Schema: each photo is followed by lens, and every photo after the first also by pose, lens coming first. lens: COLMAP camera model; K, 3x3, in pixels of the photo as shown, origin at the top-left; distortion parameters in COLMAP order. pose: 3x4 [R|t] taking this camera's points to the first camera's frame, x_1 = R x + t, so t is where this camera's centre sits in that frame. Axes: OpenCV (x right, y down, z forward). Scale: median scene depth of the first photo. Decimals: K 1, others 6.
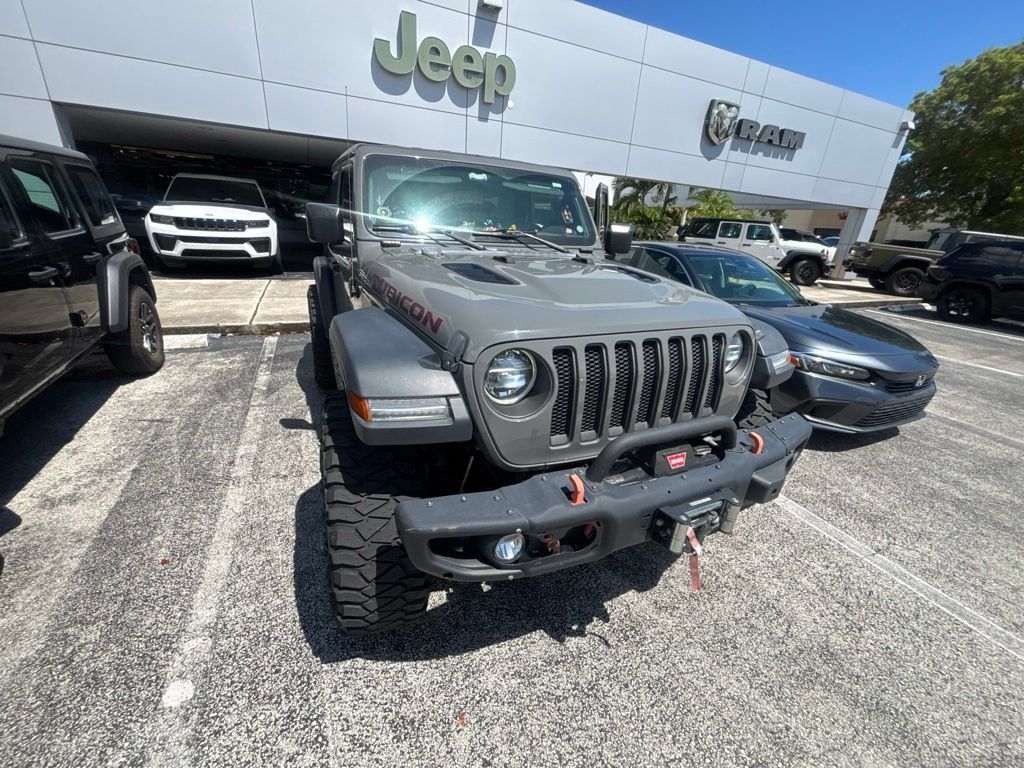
lens RADIAL K [[412.4, 0, 510.4], [0, 412.4, 383.5], [0, 0, 1]] dist [-0.001192, 0.001340]
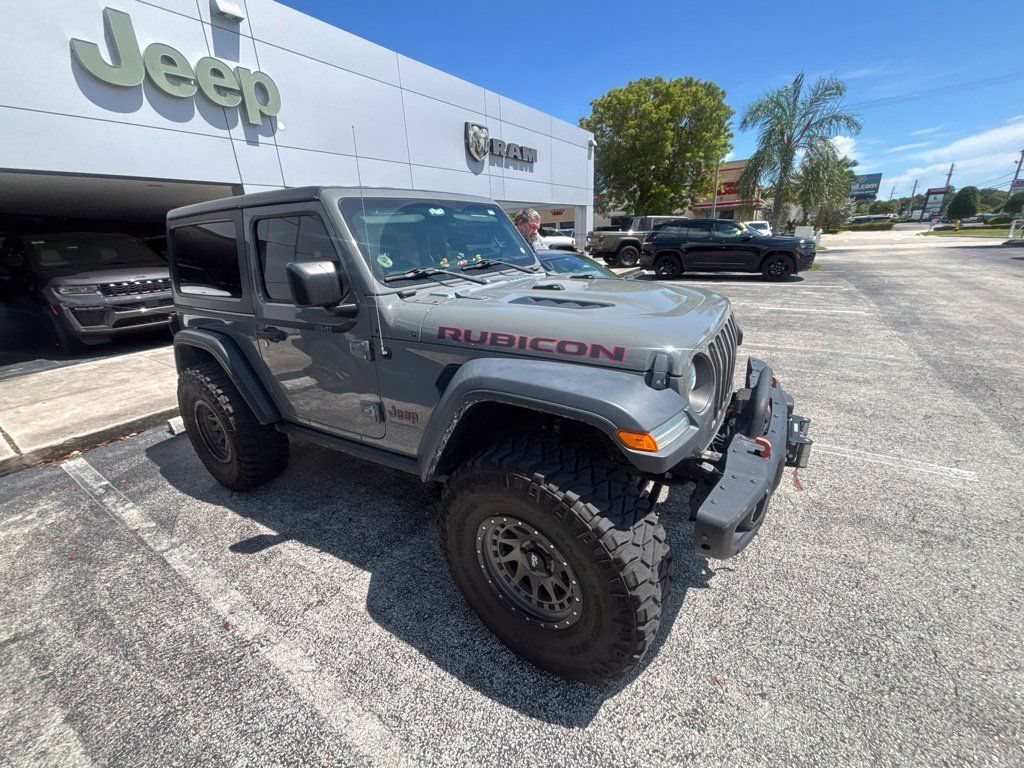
lens RADIAL K [[412.4, 0, 509.8], [0, 412.4, 382.8], [0, 0, 1]] dist [-0.001192, 0.001340]
pose [[0.841258, -0.279000, 0.463080, -0.286377], [0.292618, 0.955220, 0.043921, -0.061094], [-0.454598, 0.098556, 0.885227, 0.055430]]
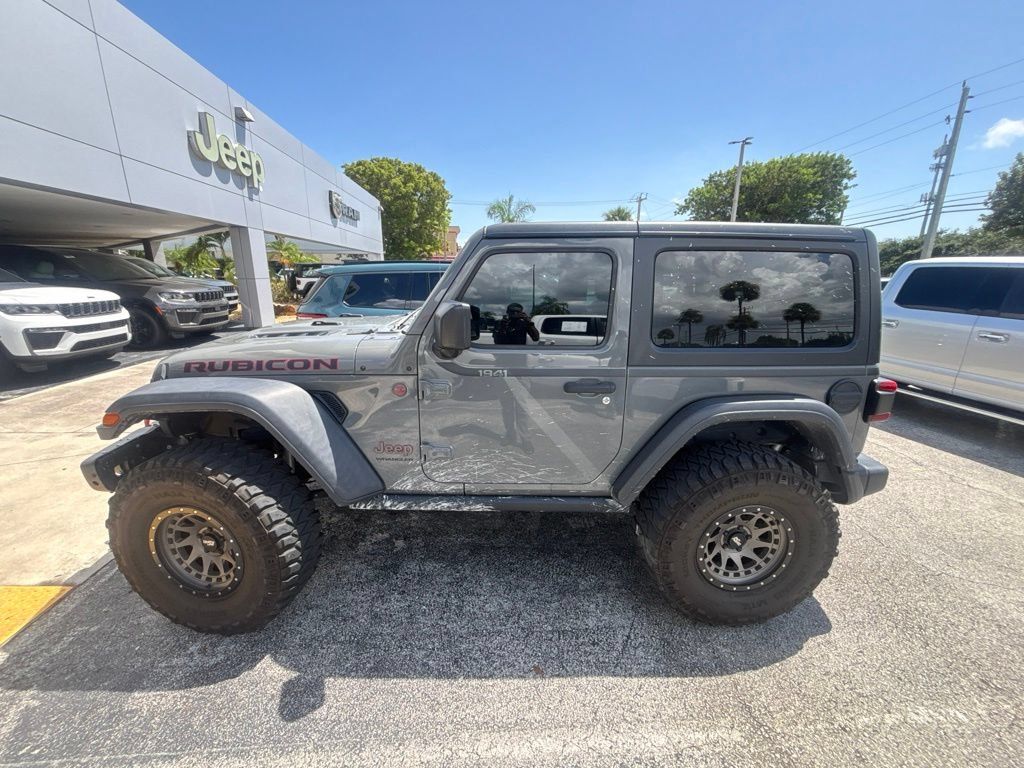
lens RADIAL K [[412.4, 0, 511.2], [0, 412.4, 380.0], [0, 0, 1]] dist [-0.001192, 0.001340]
pose [[0.336411, -0.295654, 0.894101, -1.971901], [0.357221, 0.918543, 0.169329, -0.149829], [-0.871333, 0.262427, 0.414621, -0.065472]]
